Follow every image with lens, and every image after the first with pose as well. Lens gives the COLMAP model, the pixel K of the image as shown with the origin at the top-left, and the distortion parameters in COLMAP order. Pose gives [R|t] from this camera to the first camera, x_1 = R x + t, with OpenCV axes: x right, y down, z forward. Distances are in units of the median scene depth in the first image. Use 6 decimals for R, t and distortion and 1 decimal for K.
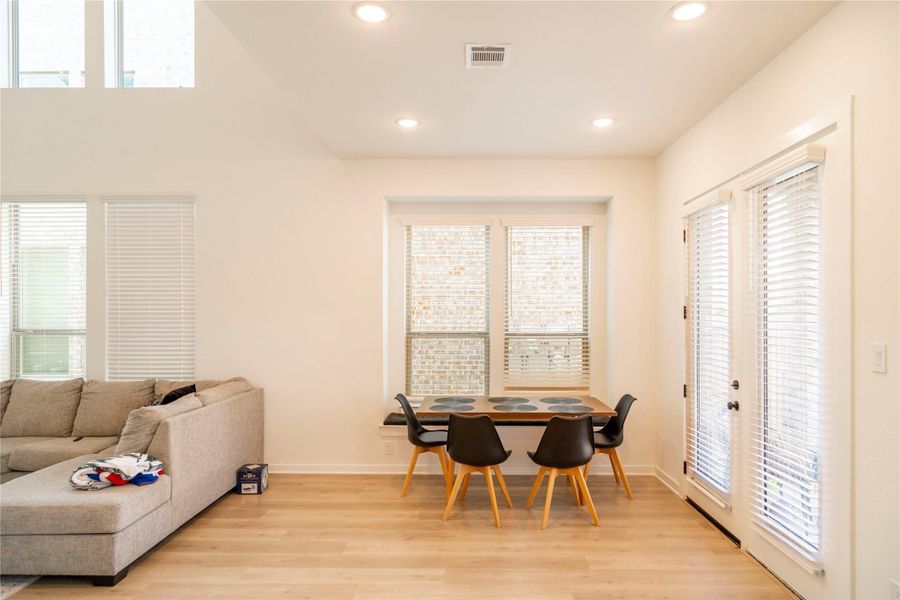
lens RADIAL K [[539.0, 0, 445.4], [0, 539.0, 312.3], [0, 0, 1]] dist [0.010644, -0.005033]
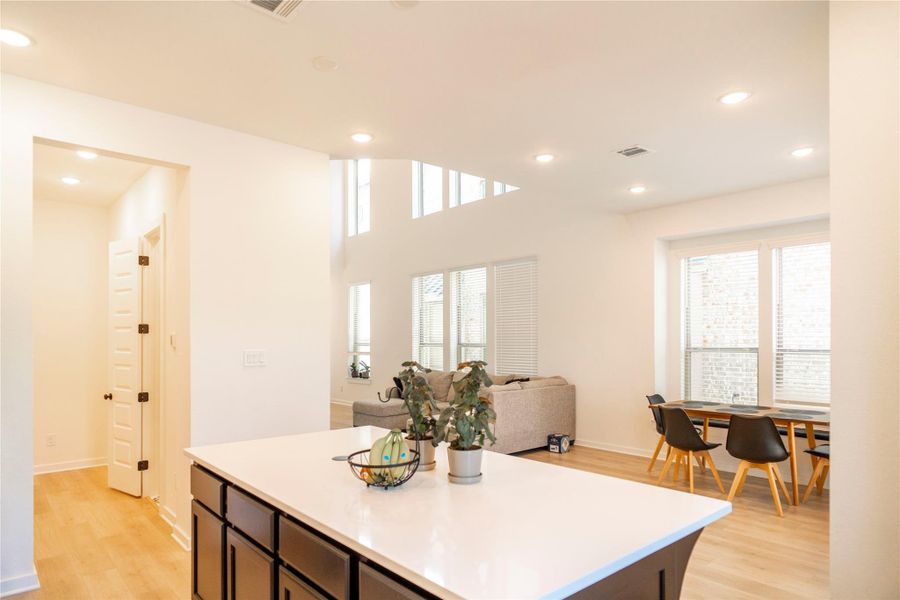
lens RADIAL K [[539.0, 0, 470.2], [0, 539.0, 335.2], [0, 0, 1]] dist [0.010644, -0.005033]
pose [[0.702627, -0.007596, -0.711518, 0.501132], [0.009885, 0.999951, -0.000913, 0.007196], [0.711490, -0.006392, 0.702668, -0.206945]]
